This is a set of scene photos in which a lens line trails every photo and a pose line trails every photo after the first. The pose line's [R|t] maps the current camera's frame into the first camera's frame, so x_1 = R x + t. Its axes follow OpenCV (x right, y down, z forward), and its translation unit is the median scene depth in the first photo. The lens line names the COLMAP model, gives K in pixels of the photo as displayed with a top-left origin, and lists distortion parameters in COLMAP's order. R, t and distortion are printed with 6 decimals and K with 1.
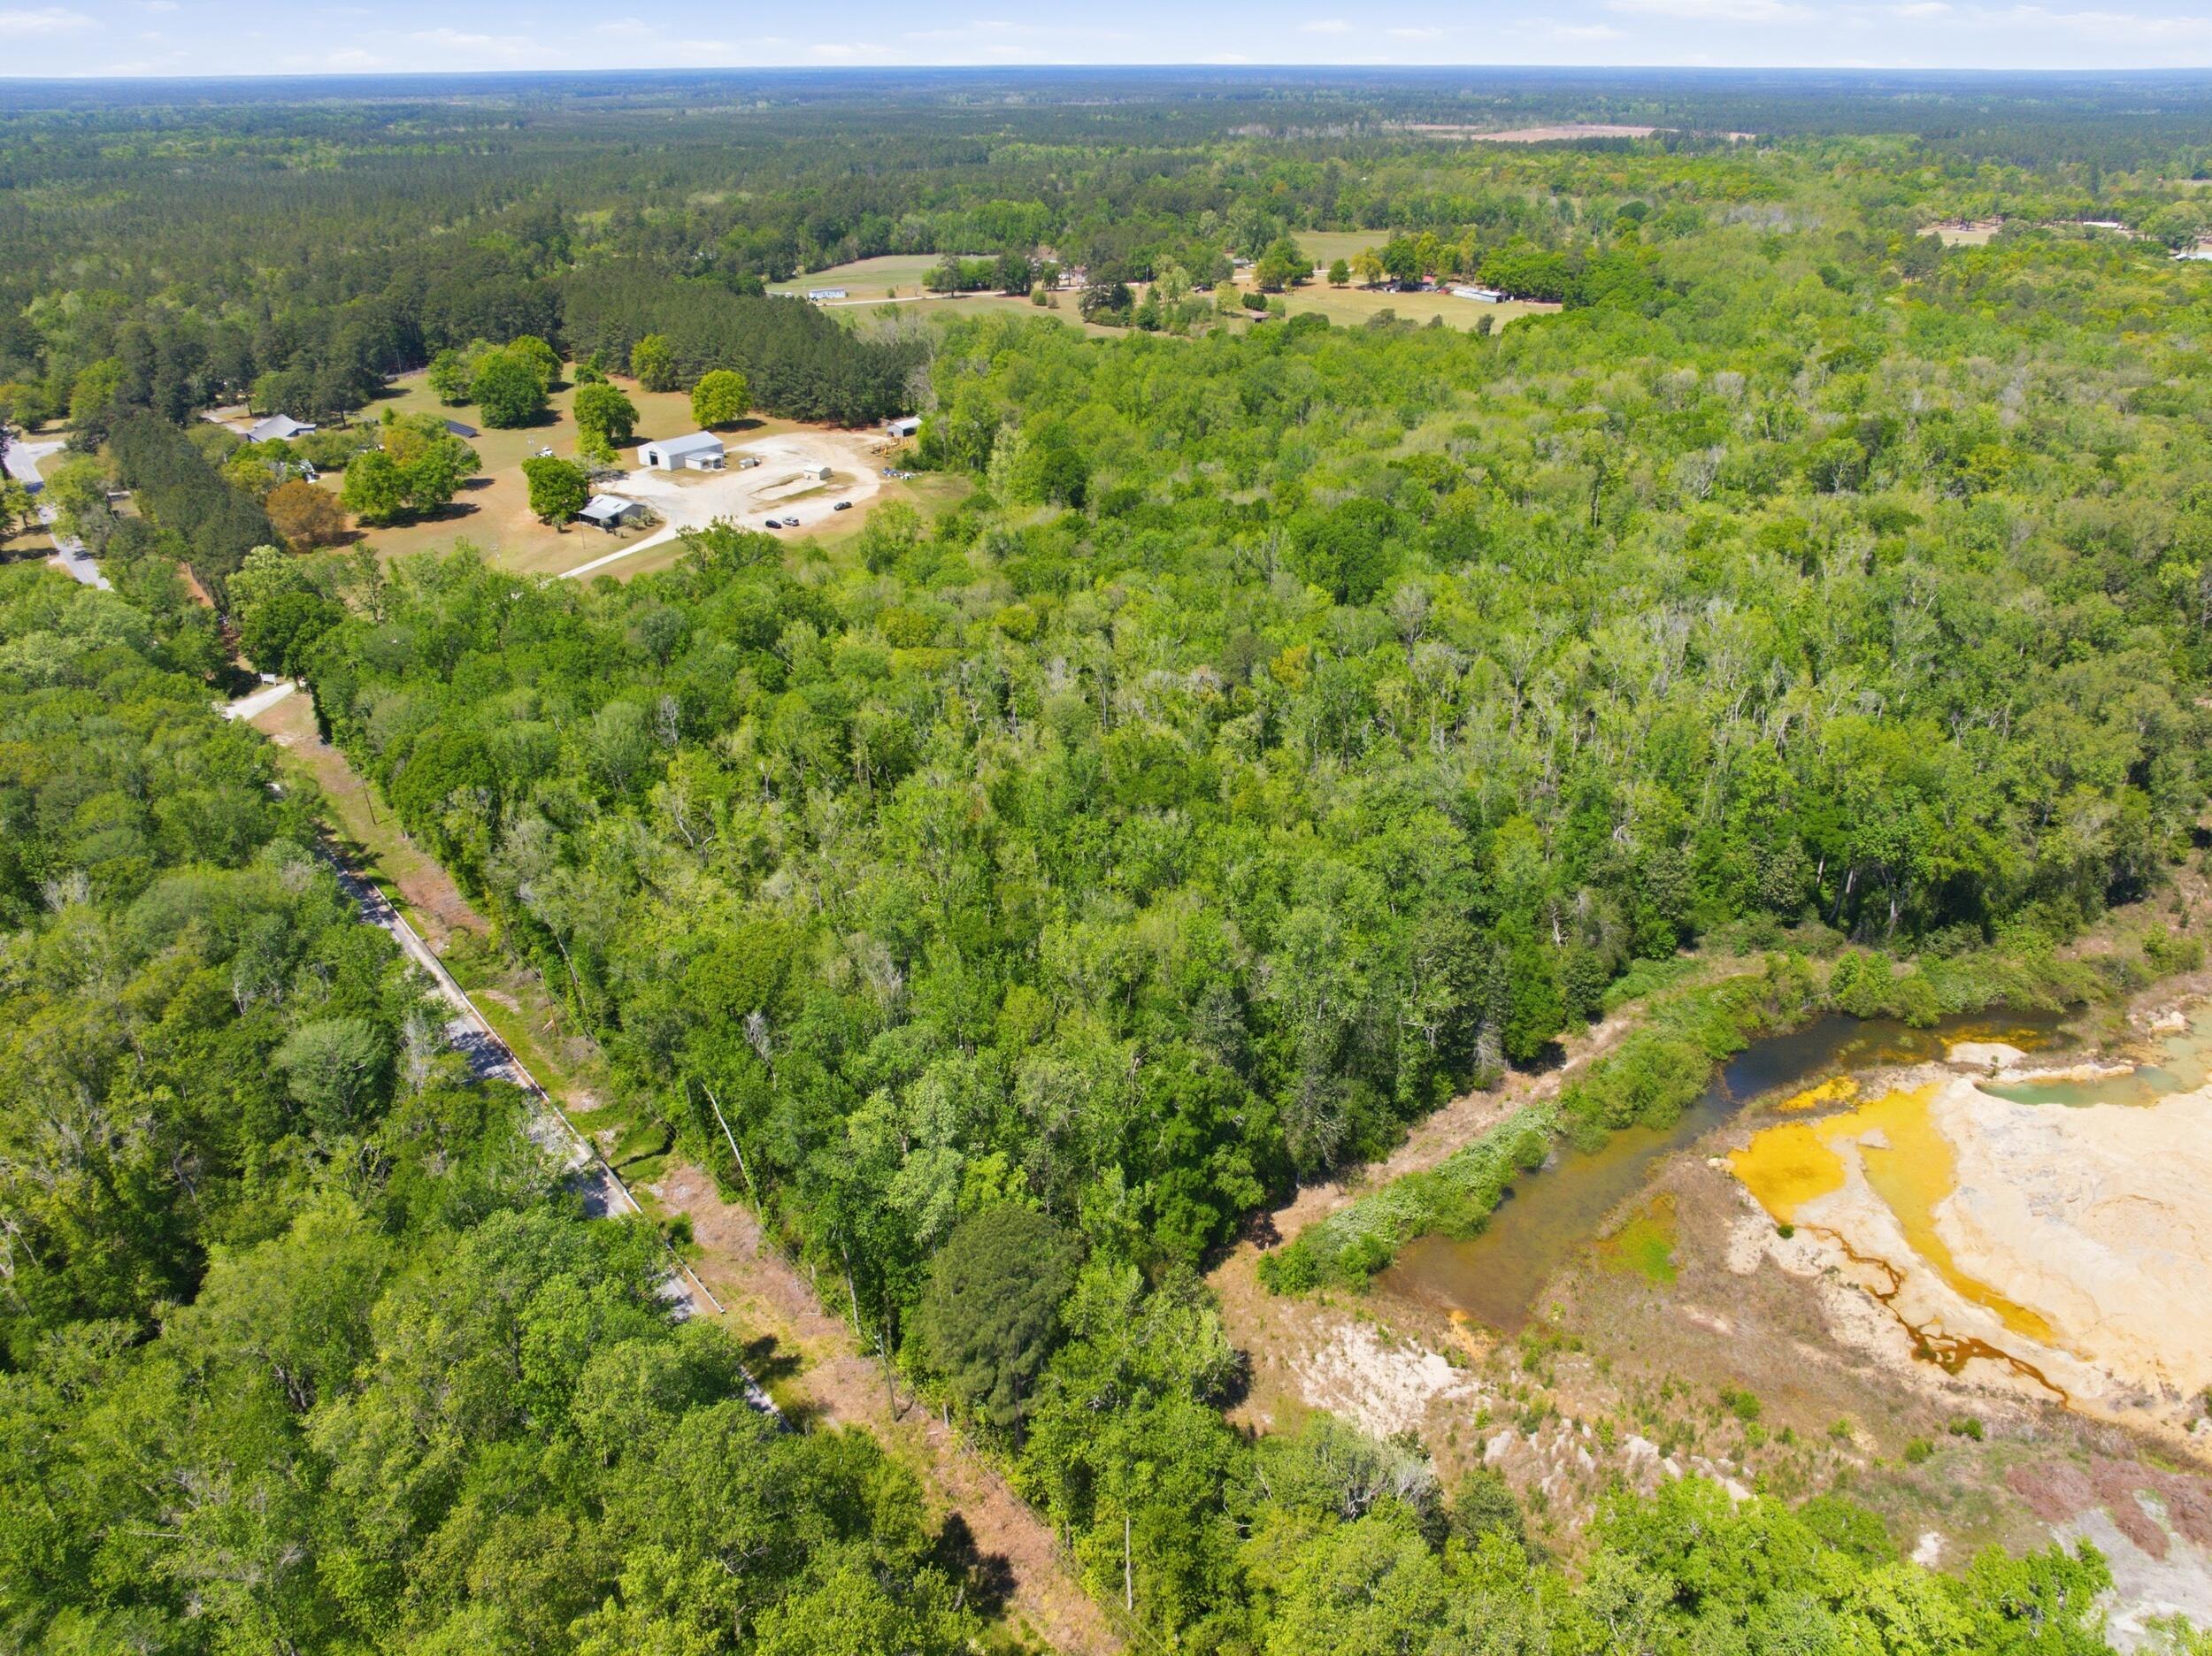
lens RADIAL K [[1563.7, 0, 1110.2], [0, 1563.7, 796.2], [0, 0, 1]] dist [-0.062981, 0.029621]
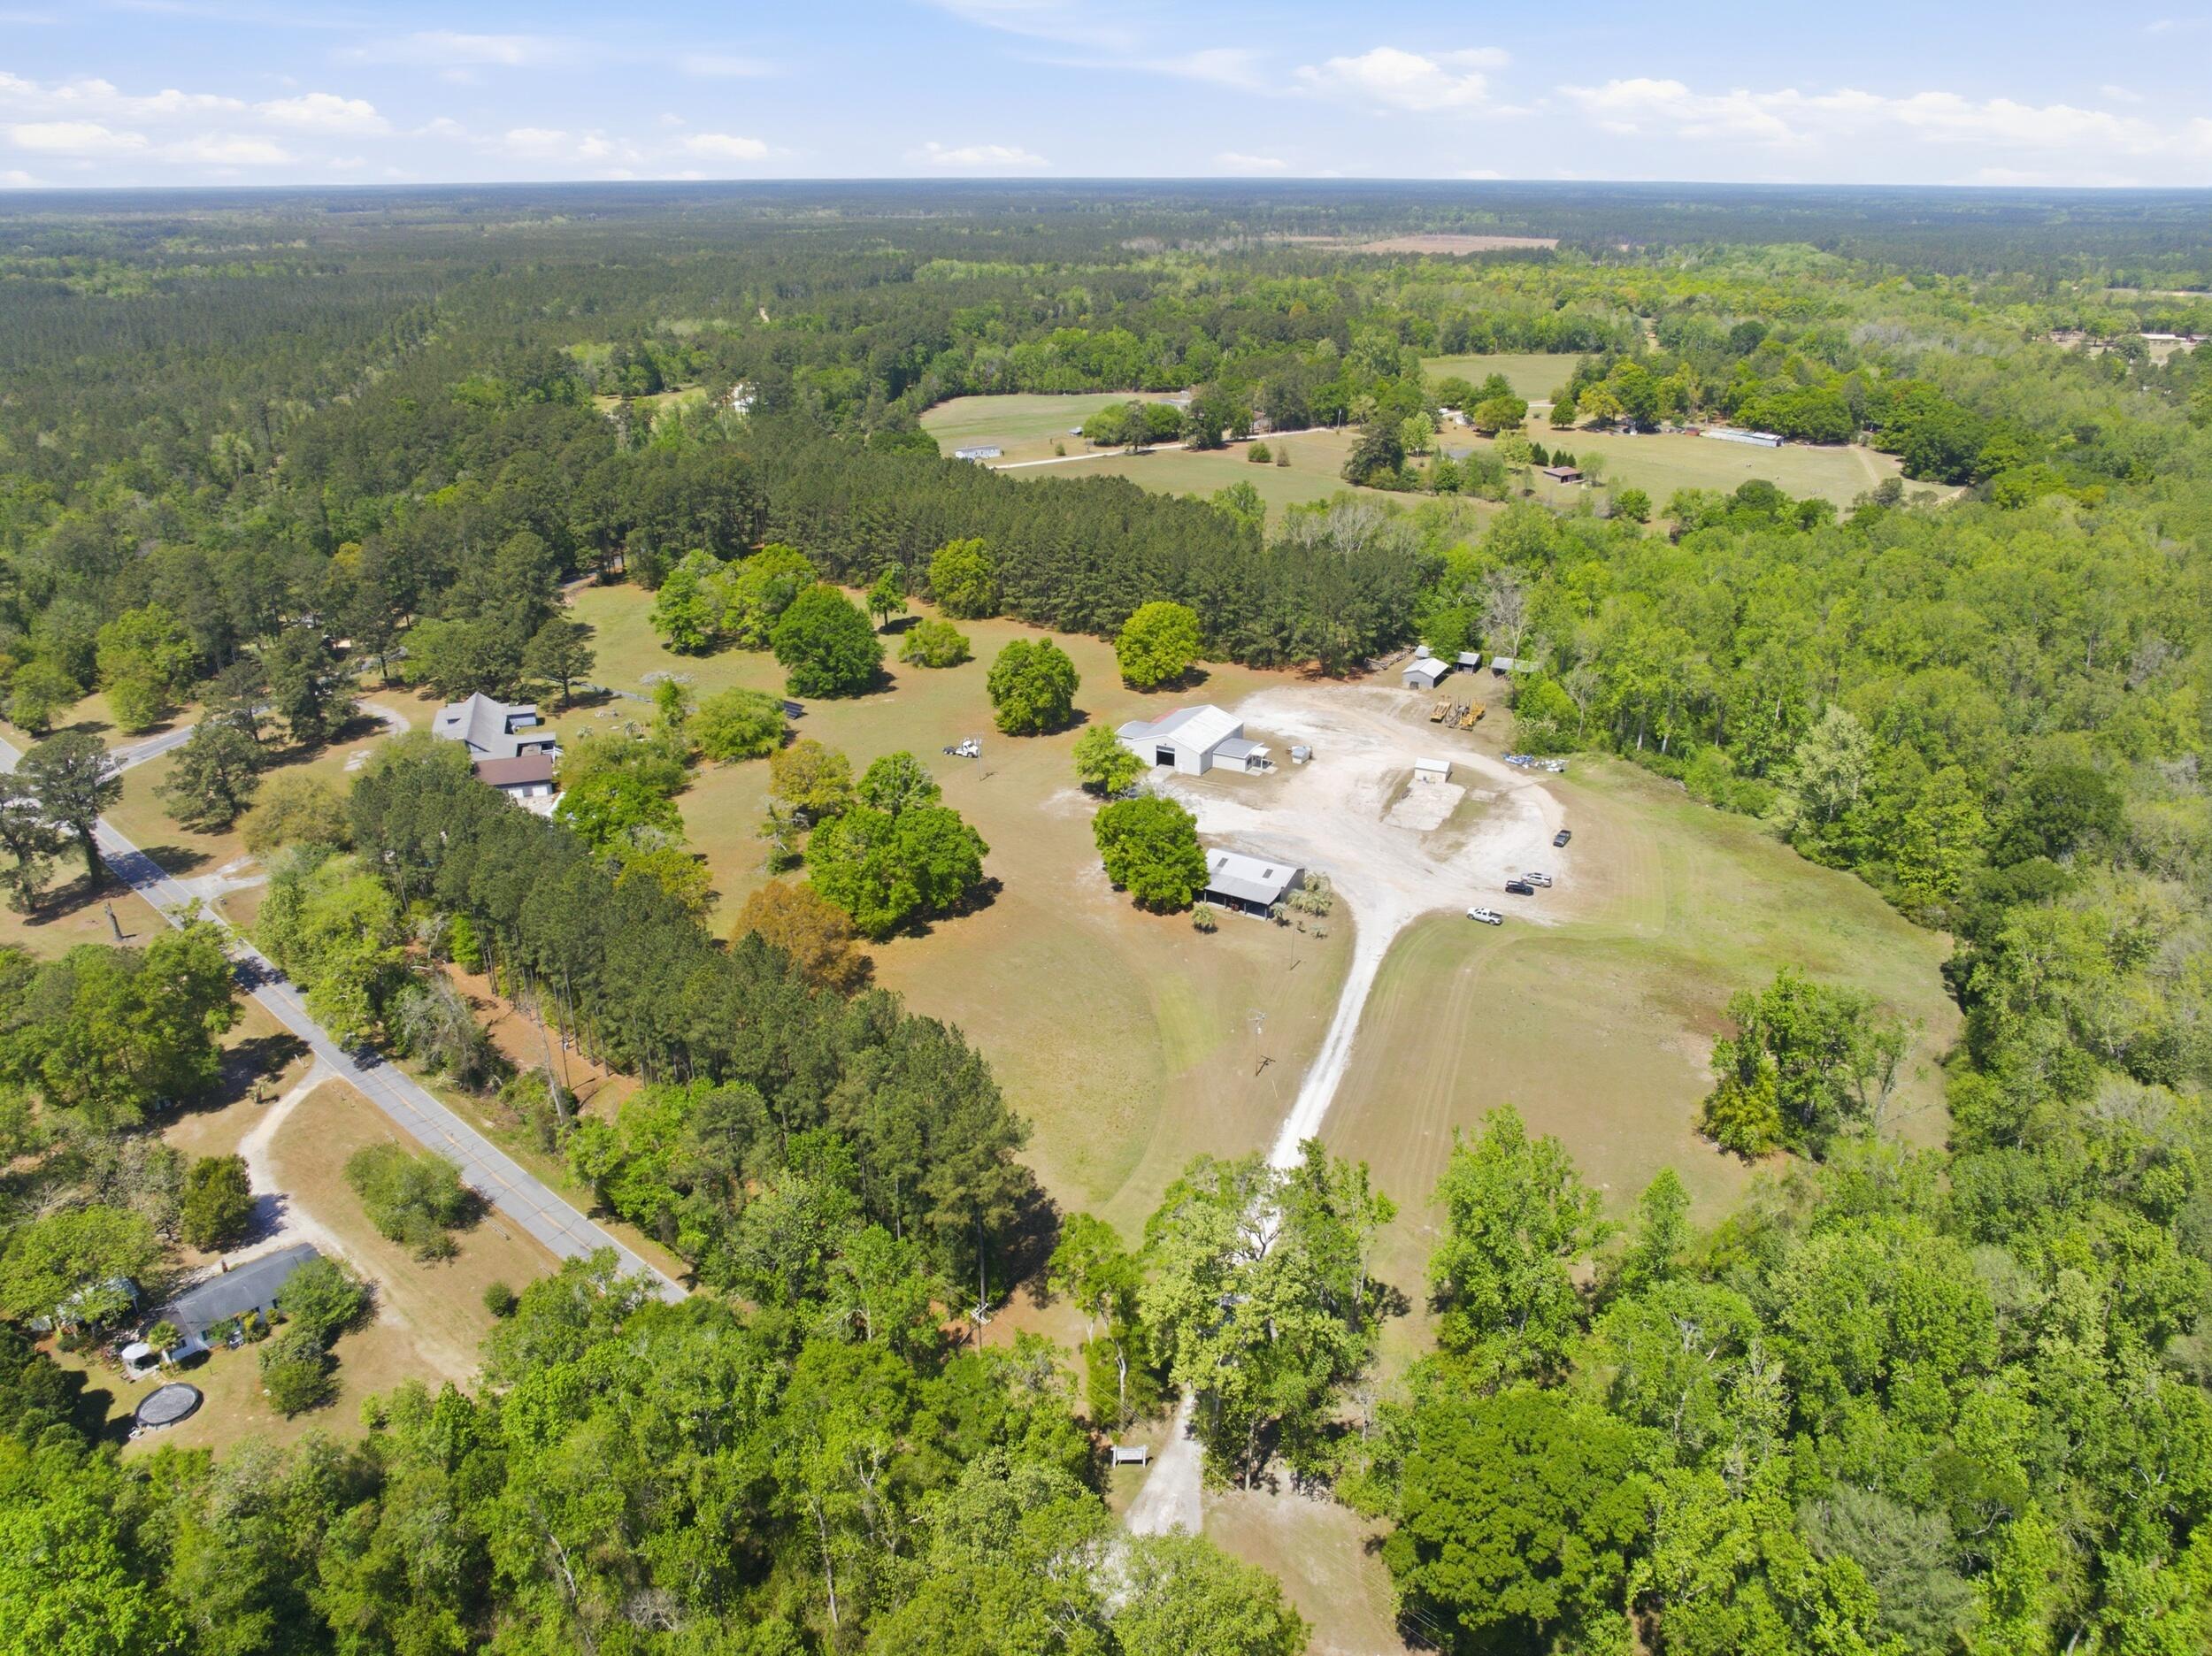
lens RADIAL K [[1541.2, 0, 1113.7], [0, 1541.2, 826.9], [0, 0, 1]] dist [-0.041500, 0.006839]
pose [[0.986374, -0.061797, 0.152472, -0.354422], [0.068170, 0.996990, -0.036922, -0.141883], [-0.149731, 0.046813, 0.987618, 0.316755]]
